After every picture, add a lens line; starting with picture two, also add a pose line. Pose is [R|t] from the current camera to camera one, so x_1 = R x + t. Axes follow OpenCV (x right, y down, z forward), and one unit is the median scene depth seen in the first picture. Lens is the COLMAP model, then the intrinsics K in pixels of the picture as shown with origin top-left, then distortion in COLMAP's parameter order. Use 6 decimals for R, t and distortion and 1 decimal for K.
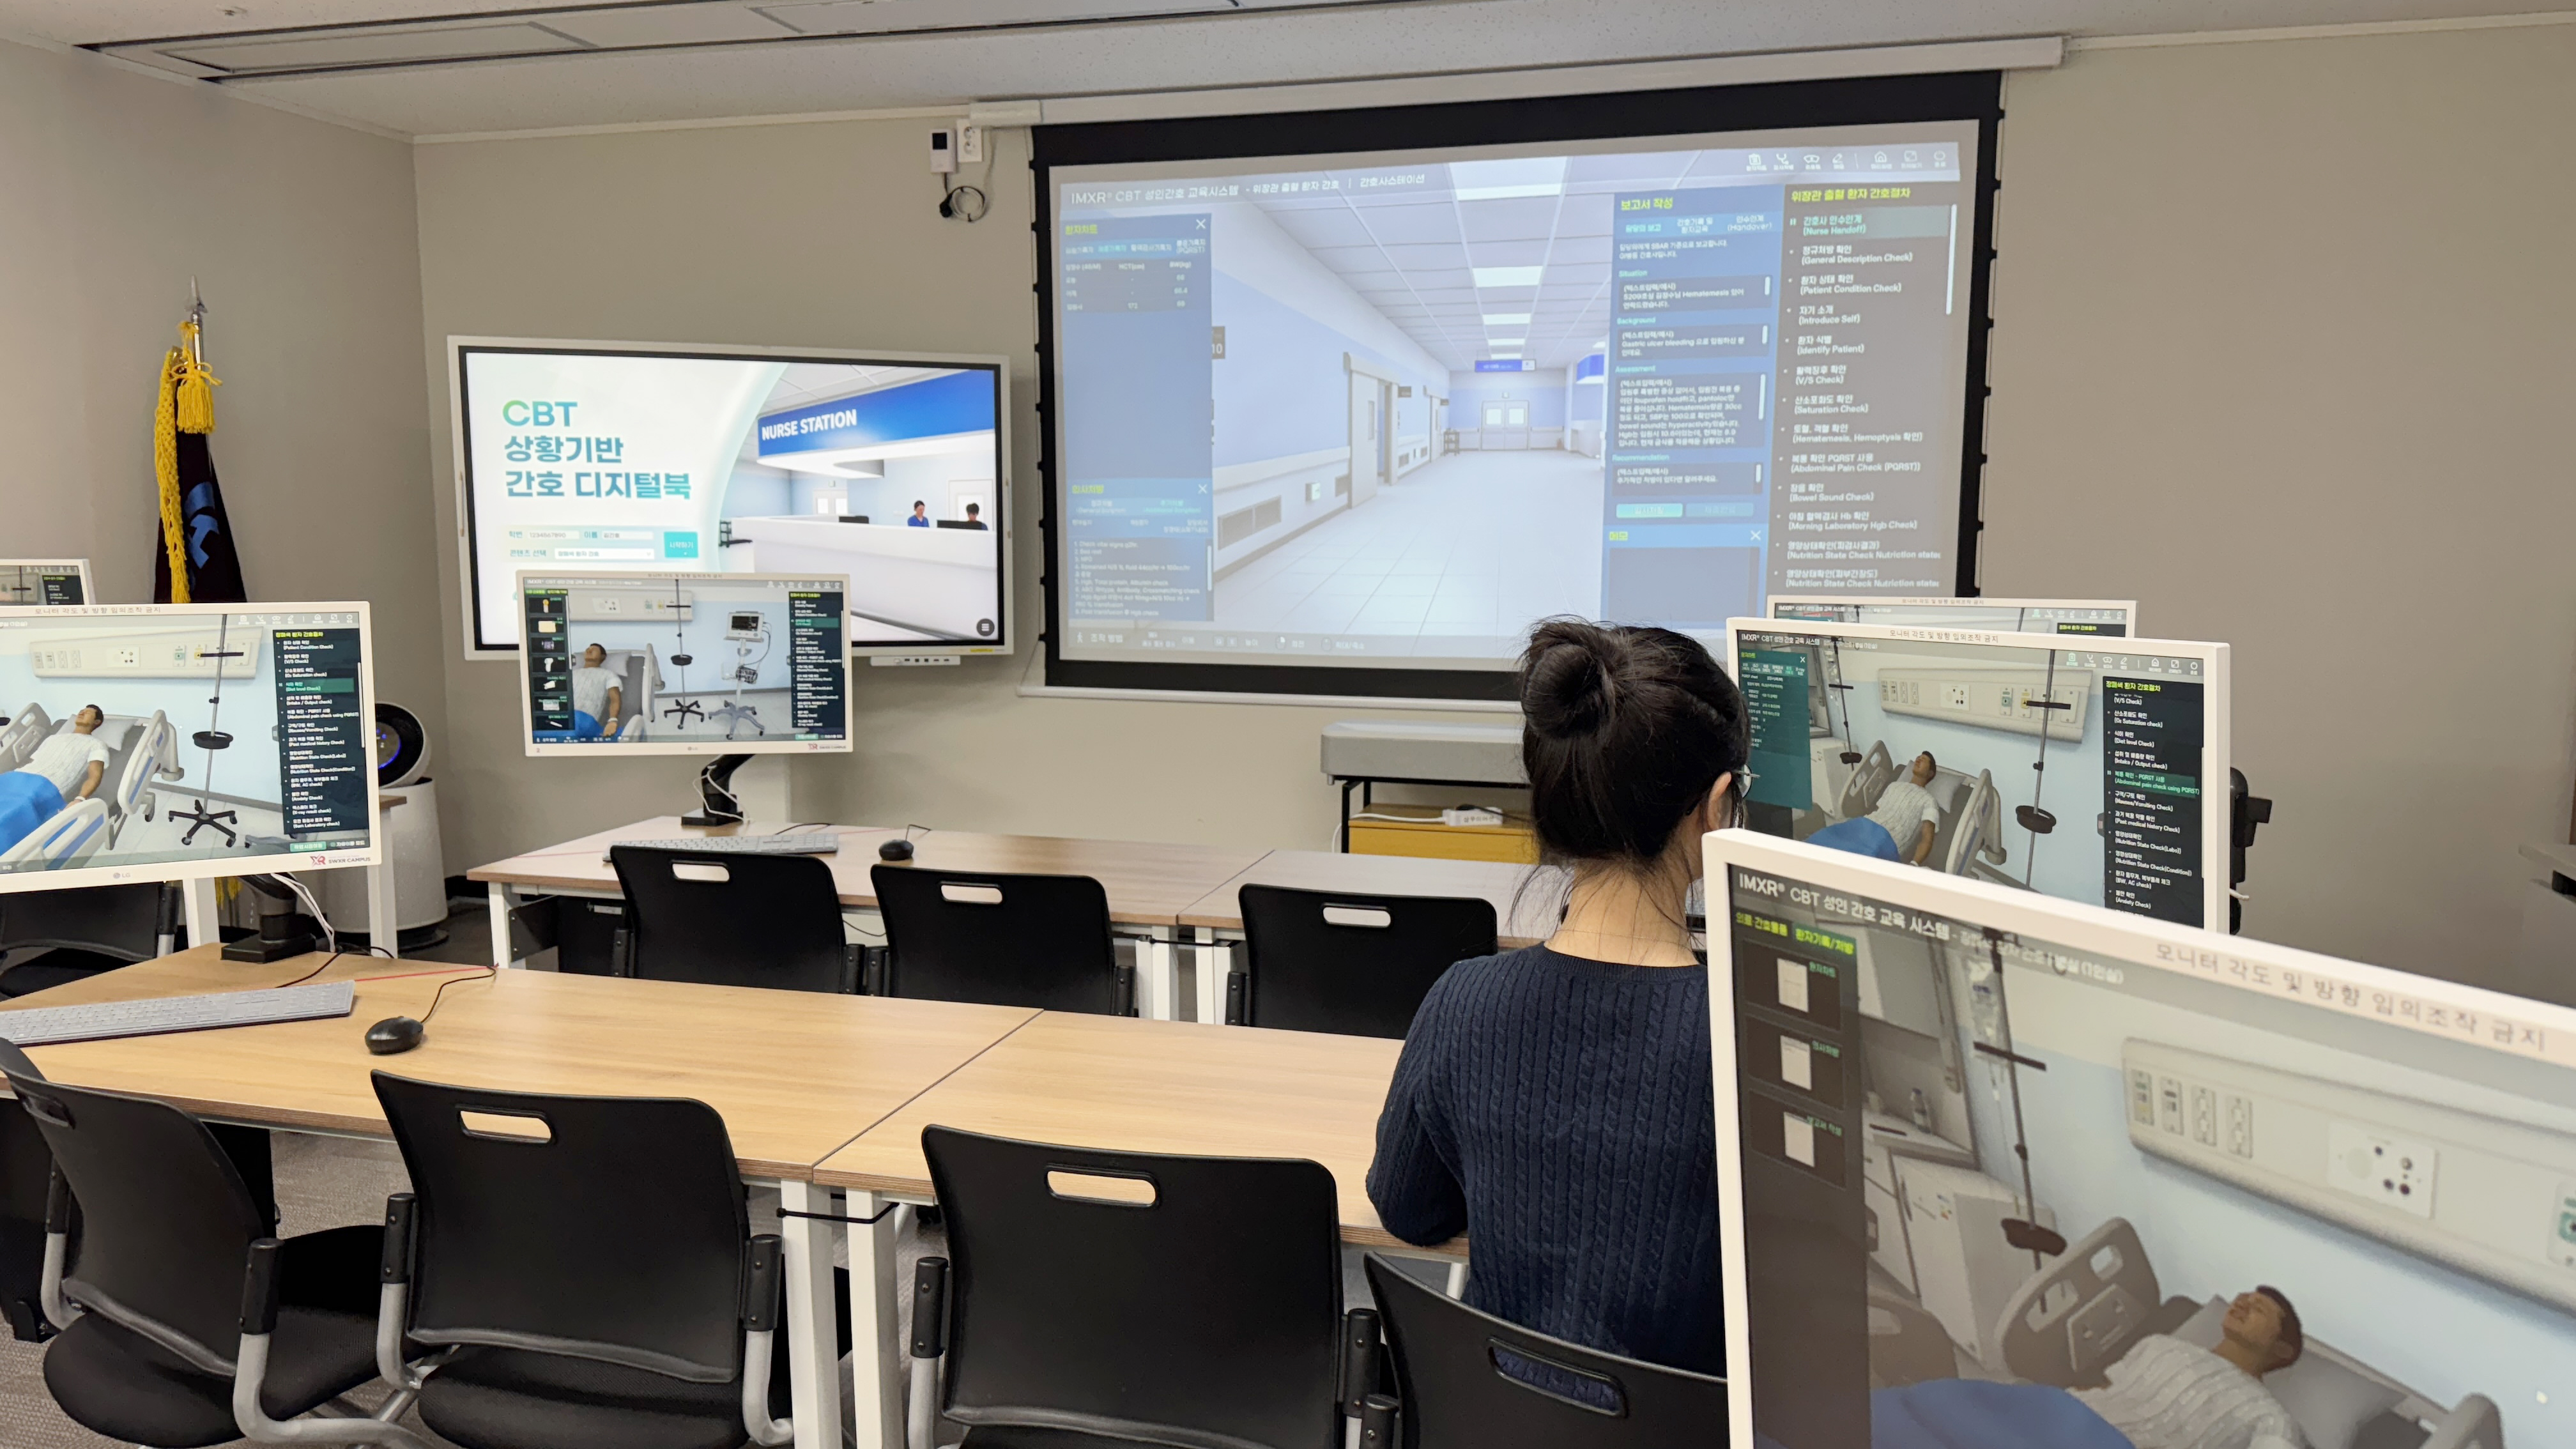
lens RADIAL K [[1762.6, 0, 1298.7], [0, 1762.6, 736.9], [0, 0, 1]] dist [0.180528, -0.338324]
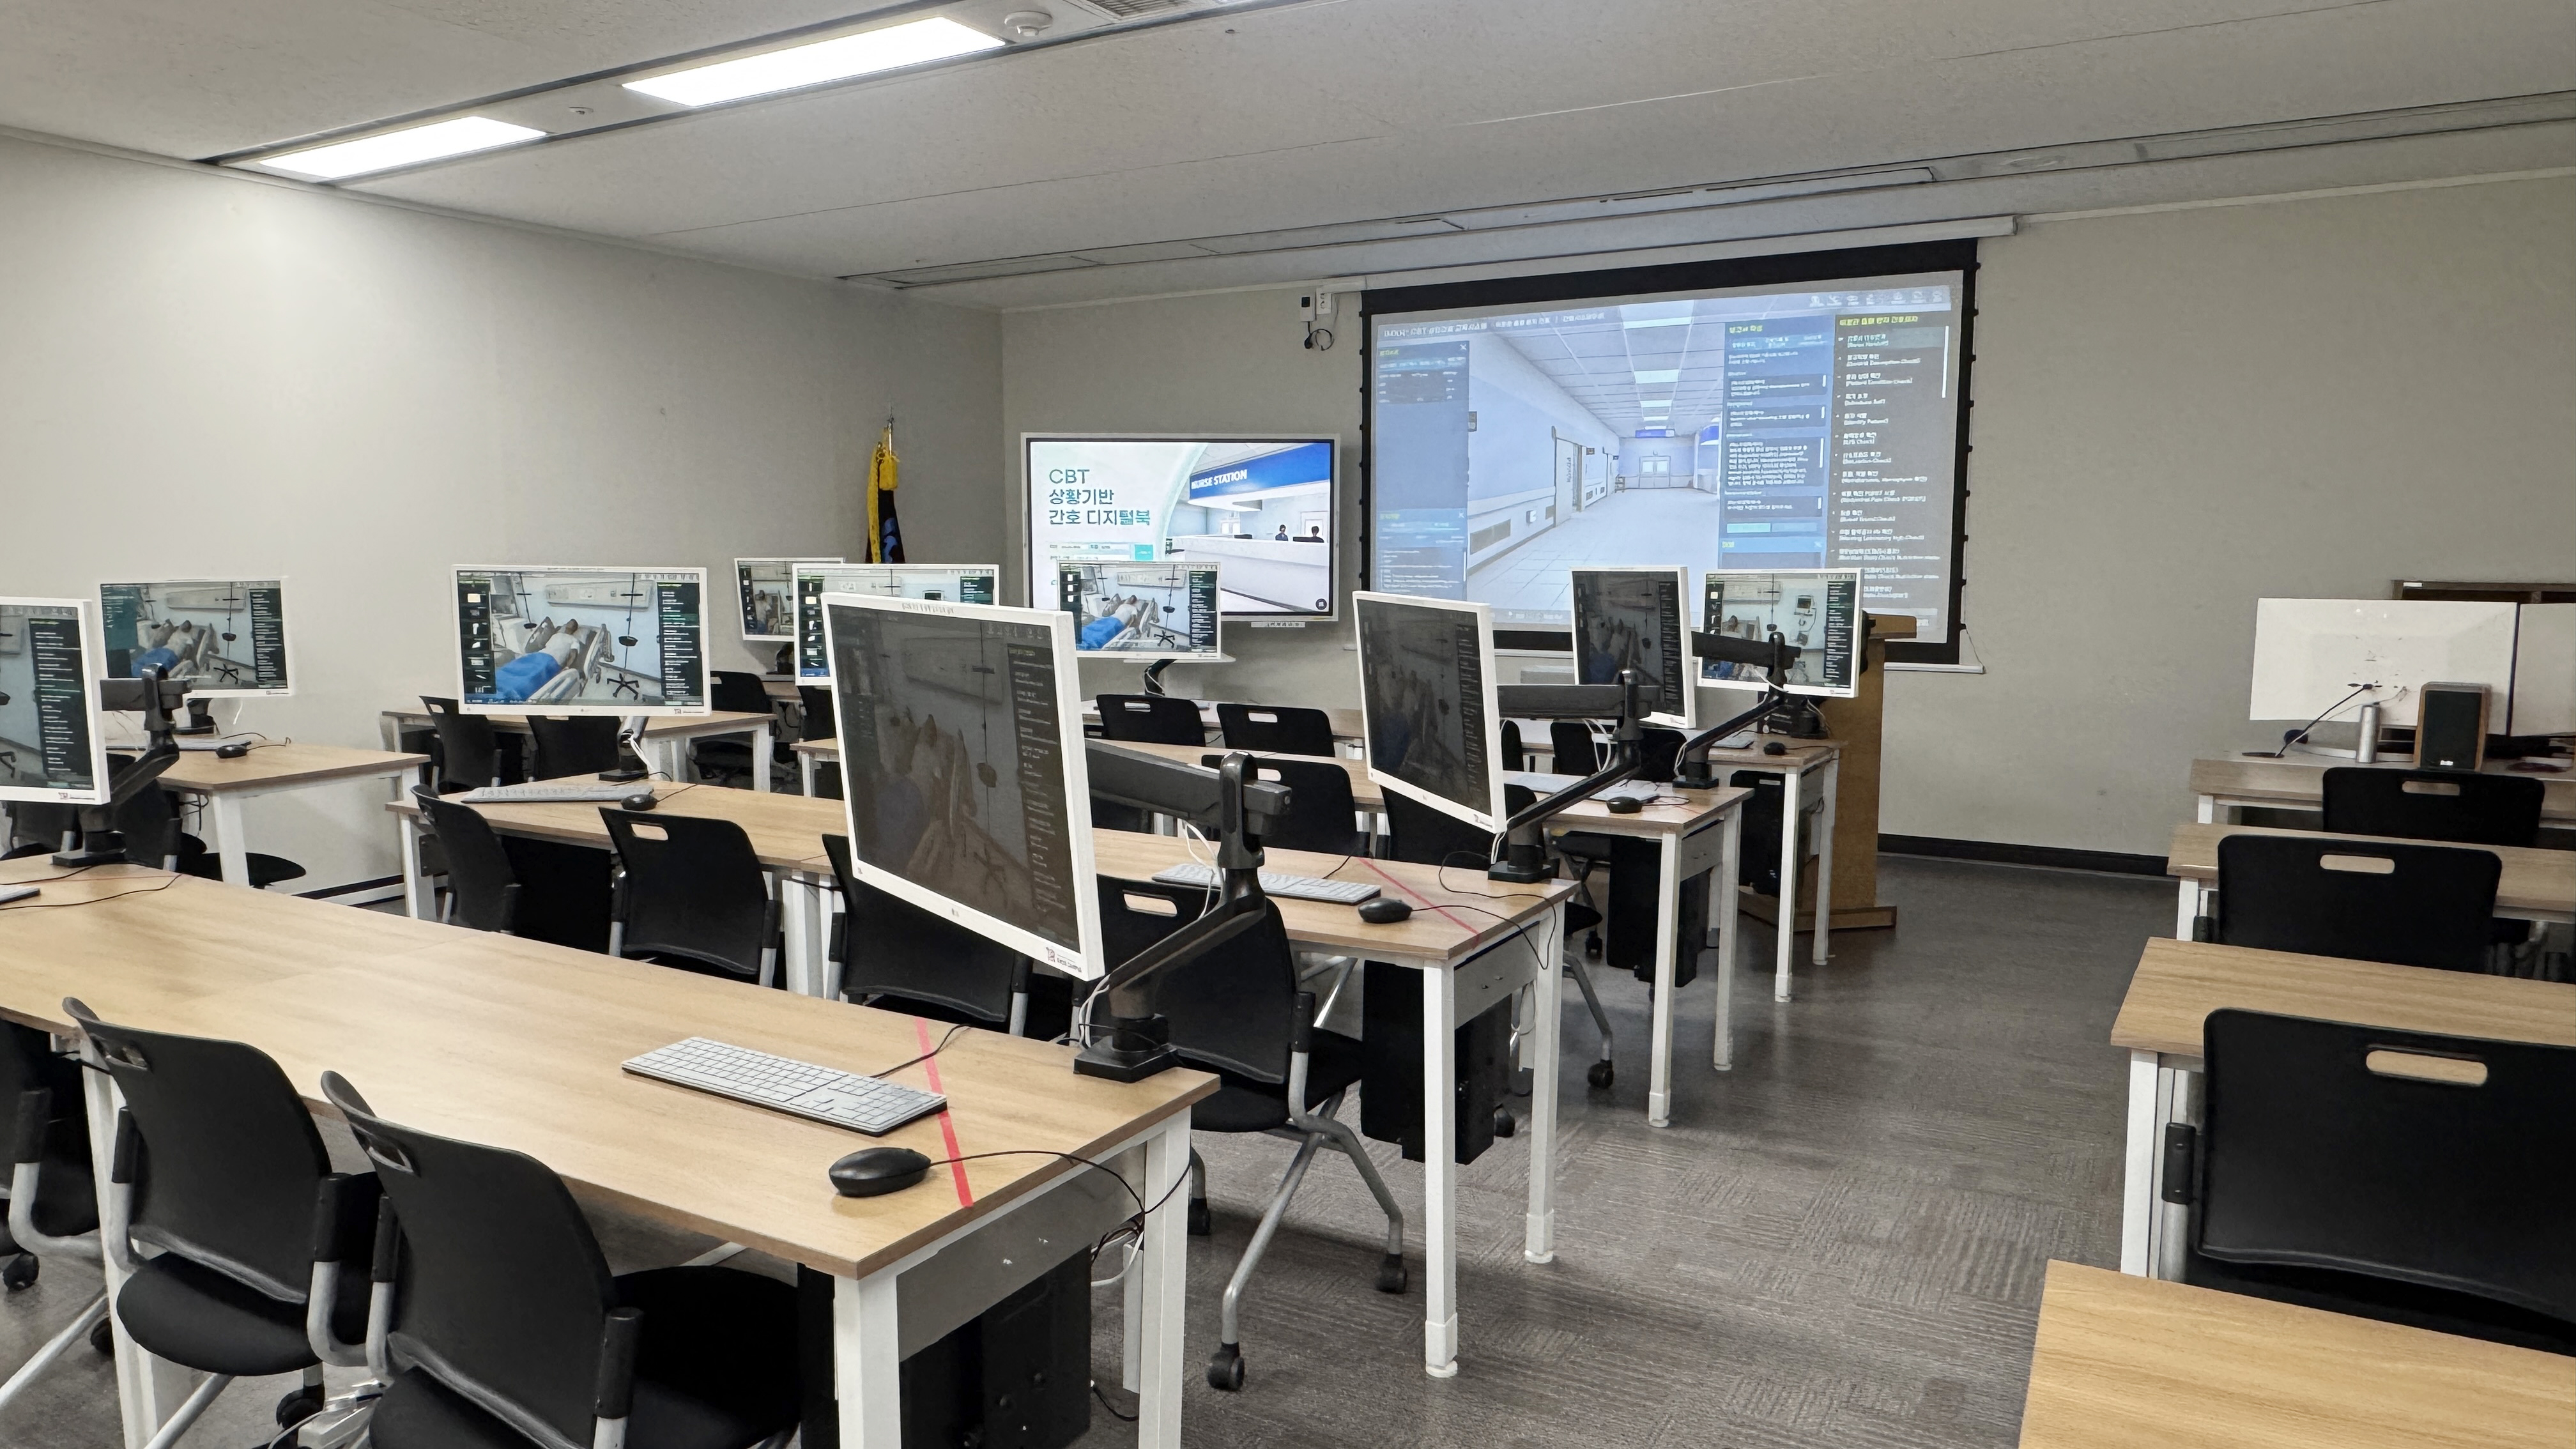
lens RADIAL K [[1614.6, 0, 1288.0], [0, 1614.6, 724.5], [0, 0, 1]] dist [0.004718, 0.000402]
pose [[0.967309, 0.025758, -0.252289, 0.169101], [-0.029899, 0.999474, -0.012595, 0.067746], [0.251832, 0.019726, 0.967570, -0.416975]]
